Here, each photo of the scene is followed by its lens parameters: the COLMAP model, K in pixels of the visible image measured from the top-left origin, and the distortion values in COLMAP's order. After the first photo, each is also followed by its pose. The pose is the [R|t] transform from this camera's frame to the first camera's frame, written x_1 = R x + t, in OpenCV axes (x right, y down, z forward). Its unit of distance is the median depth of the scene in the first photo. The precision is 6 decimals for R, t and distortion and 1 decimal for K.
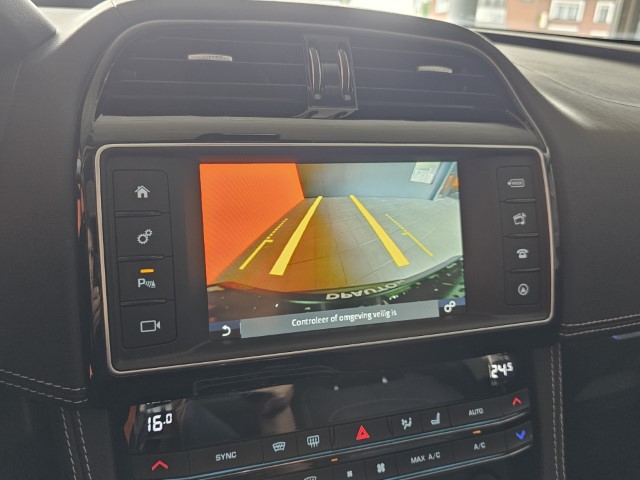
lens RADIAL K [[493.8, 0, 335.2], [0, 493.8, 248.8], [0, 0, 1]] dist [-0.013134, -0.002426]
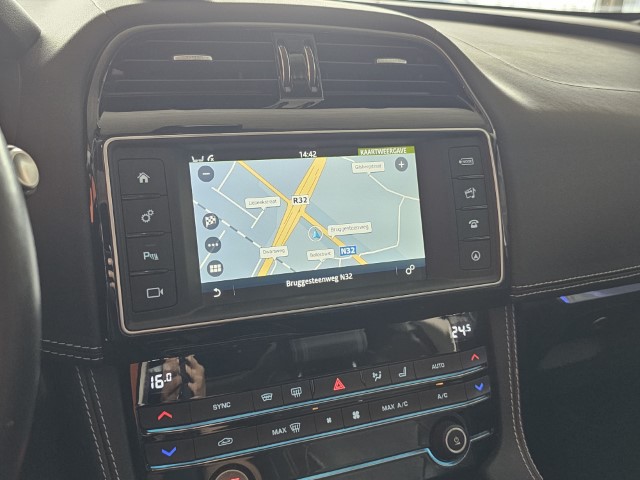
lens RADIAL K [[525.1, 0, 320.0], [0, 525.1, 240.0], [0, 0, 1]] dist [0.019100, -0.008071]
pose [[0.998389, -0.035561, 0.044205, -0.026514], [0.035480, 0.999367, 0.002627, 0.031020], [-0.044271, -0.001055, 0.999019, -0.187824]]
